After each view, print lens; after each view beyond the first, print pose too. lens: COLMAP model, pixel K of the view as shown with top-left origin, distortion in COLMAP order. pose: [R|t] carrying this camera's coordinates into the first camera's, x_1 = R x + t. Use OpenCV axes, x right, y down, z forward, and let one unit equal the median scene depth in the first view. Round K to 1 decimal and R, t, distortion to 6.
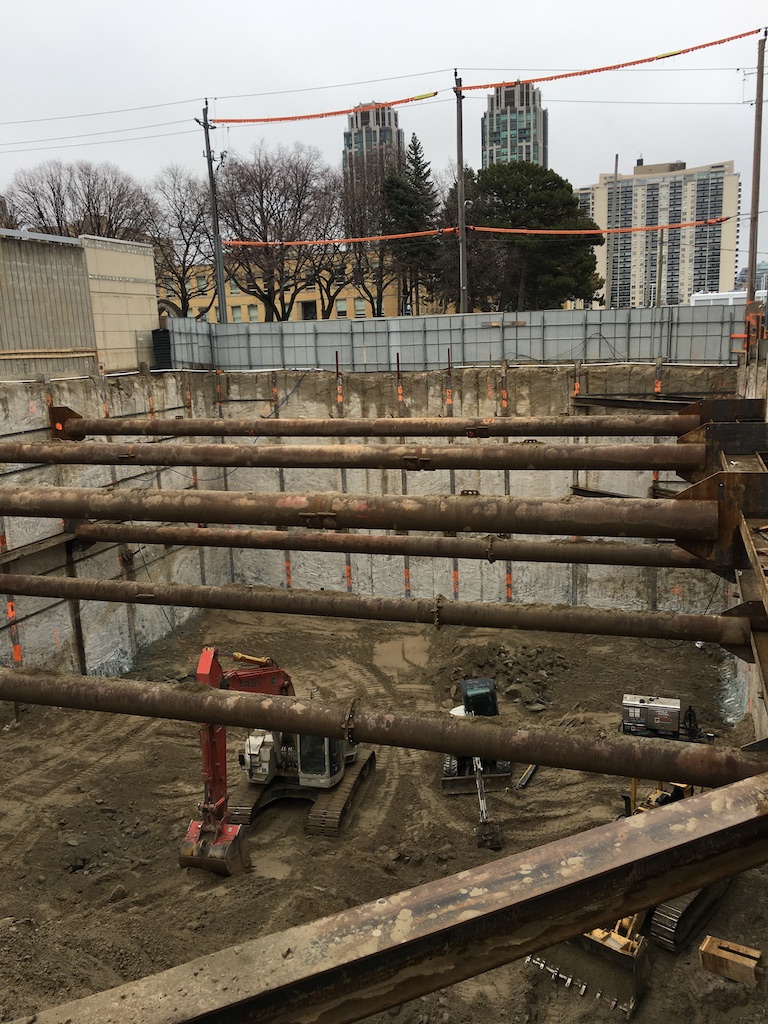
lens RADIAL K [[857.5, 0, 375.5], [0, 857.5, 511.0], [0, 0, 1]] dist [0.079359, -0.090791]
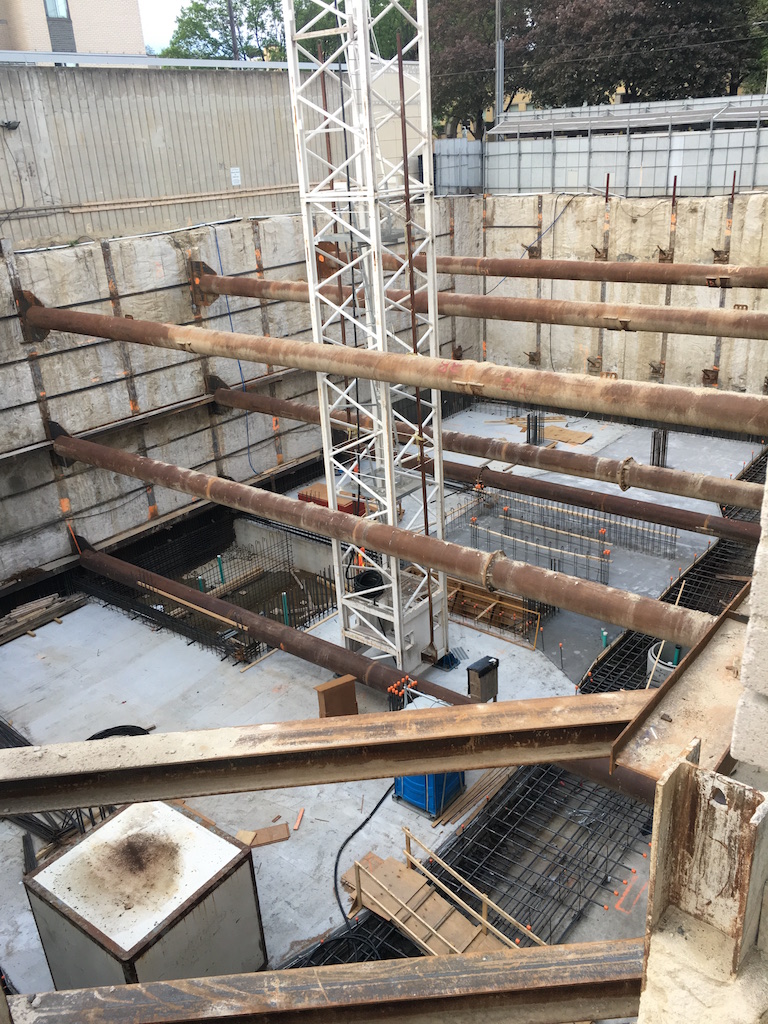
lens RADIAL K [[857.5, 0, 379.4], [0, 857.5, 507.4], [0, 0, 1]] dist [0.079359, -0.090791]
pose [[0.938326, 0.123401, -0.322981, 0.111848], [-0.051044, 0.973345, 0.223591, -0.048444], [0.341964, -0.193315, 0.919614, -0.038508]]
